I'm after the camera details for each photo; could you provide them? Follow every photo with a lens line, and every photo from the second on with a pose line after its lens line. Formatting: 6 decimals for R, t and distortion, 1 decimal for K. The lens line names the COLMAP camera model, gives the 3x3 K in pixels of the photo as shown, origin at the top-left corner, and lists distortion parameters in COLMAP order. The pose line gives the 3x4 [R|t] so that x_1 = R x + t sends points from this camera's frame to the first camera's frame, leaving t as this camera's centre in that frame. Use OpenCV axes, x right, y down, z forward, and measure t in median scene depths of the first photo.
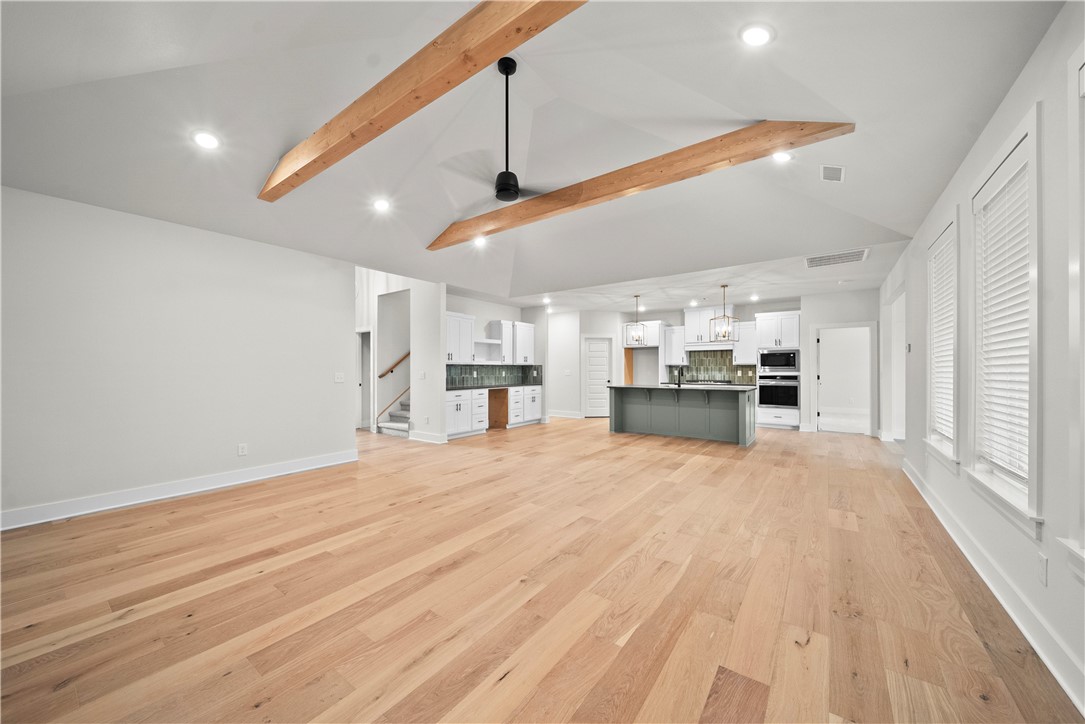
lens RADIAL K [[389.0, 0, 540.5], [0, 389.0, 363.3], [0, 0, 1]] dist [0.000885, -0.001719]
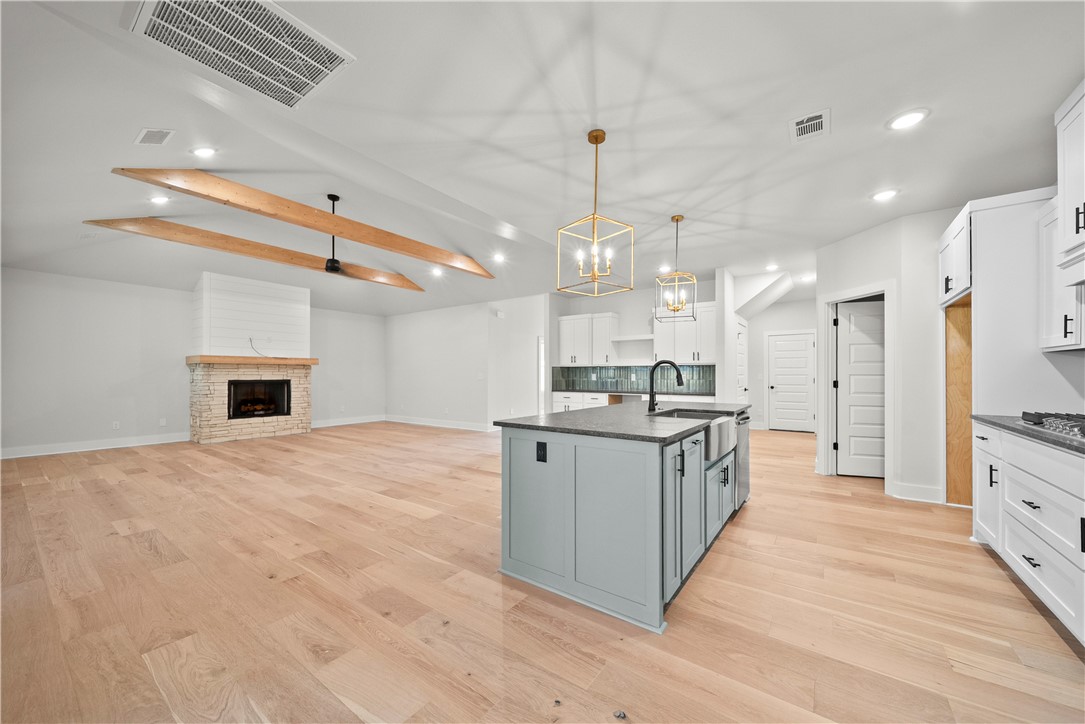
lens RADIAL K [[389.0, 0, 544.7], [0, 389.0, 369.7], [0, 0, 1]] dist [0.000885, -0.001719]
pose [[0.020577, -0.008448, -0.999753, 0.723909], [0.013397, 0.999877, -0.008173, 0.016678], [0.999699, -0.013226, 0.020688, 0.823592]]
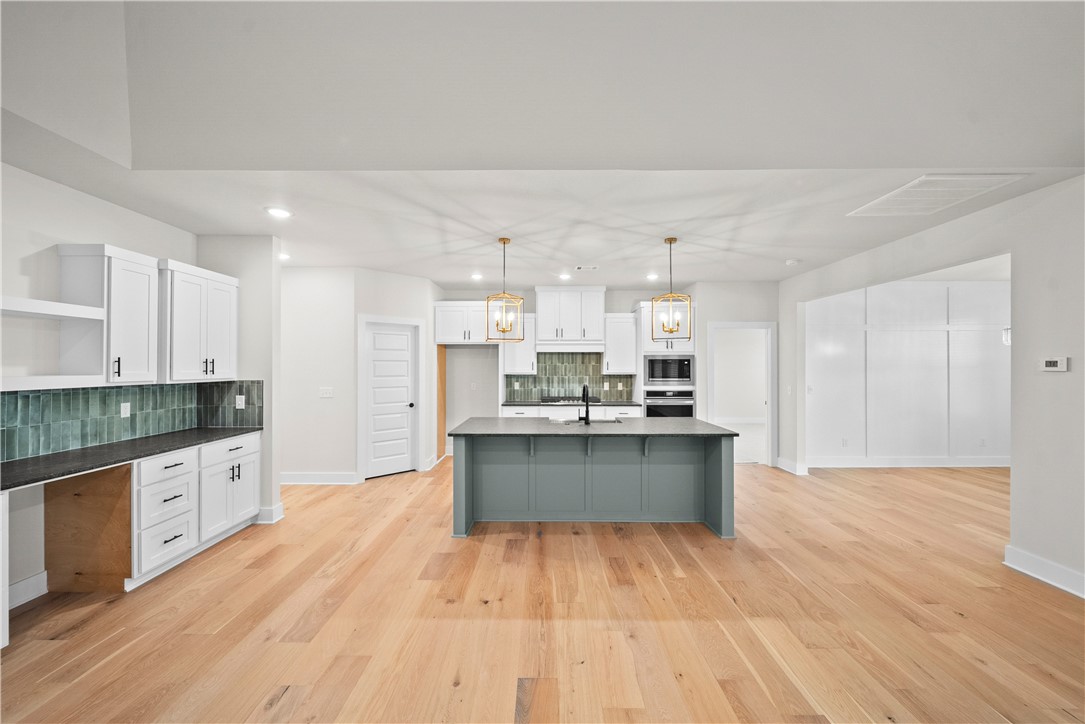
lens RADIAL K [[389.0, 0, 540.1], [0, 389.0, 365.3], [0, 0, 1]] dist [0.000885, -0.001719]
pose [[0.806694, 0.000763, 0.590969, -0.002877], [-0.009901, 0.999876, 0.012223, -0.022643], [-0.590887, -0.015711, 0.806602, 0.578288]]
